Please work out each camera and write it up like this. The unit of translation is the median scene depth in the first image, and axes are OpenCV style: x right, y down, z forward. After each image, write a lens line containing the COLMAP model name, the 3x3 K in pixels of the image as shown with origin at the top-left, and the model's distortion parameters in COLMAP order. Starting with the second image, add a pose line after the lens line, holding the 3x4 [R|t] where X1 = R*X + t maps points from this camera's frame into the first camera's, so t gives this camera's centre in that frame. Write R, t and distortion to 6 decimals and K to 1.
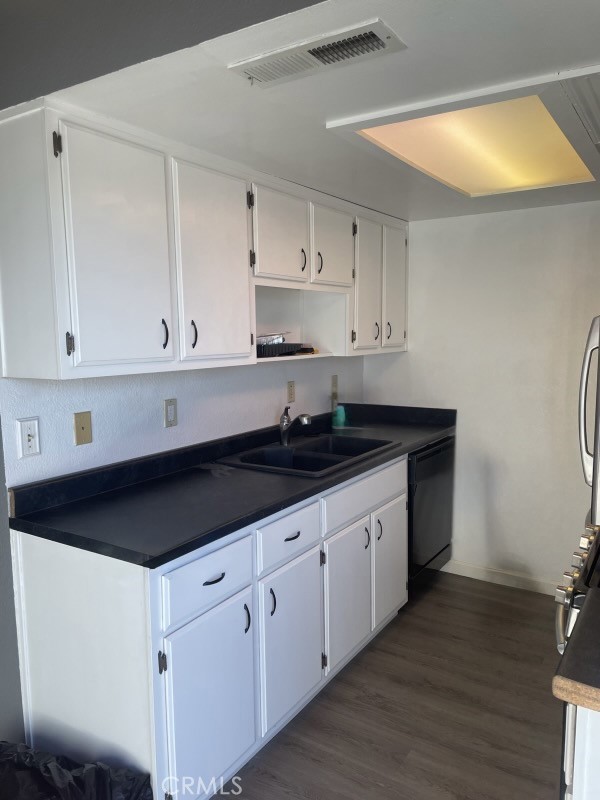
lens RADIAL K [[608.9, 0, 302.0], [0, 608.9, 399.4], [0, 0, 1]] dist [-0.003317, -0.002577]
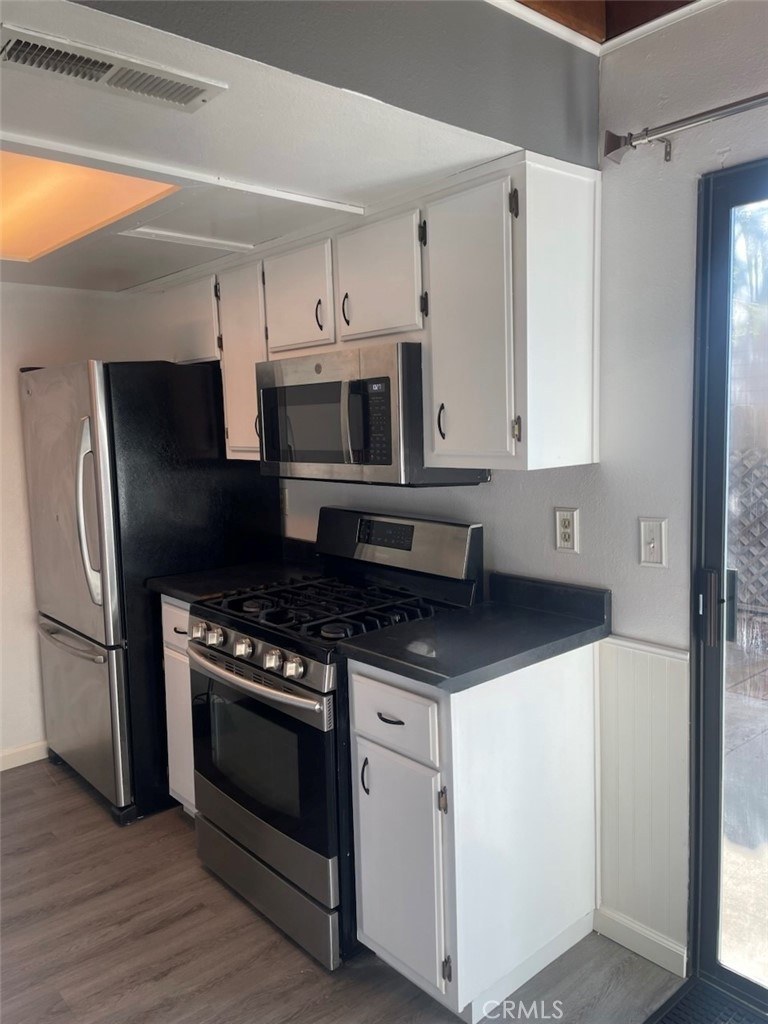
lens RADIAL K [[779.3, 0, 386.3], [0, 779.3, 510.6], [0, 0, 1]] dist [-0.003317, -0.002577]
pose [[0.288284, -0.103312, 0.951955, -0.560490], [0.134927, 0.988626, 0.066431, -0.018042], [-0.947991, 0.109294, 0.298944, 0.272514]]
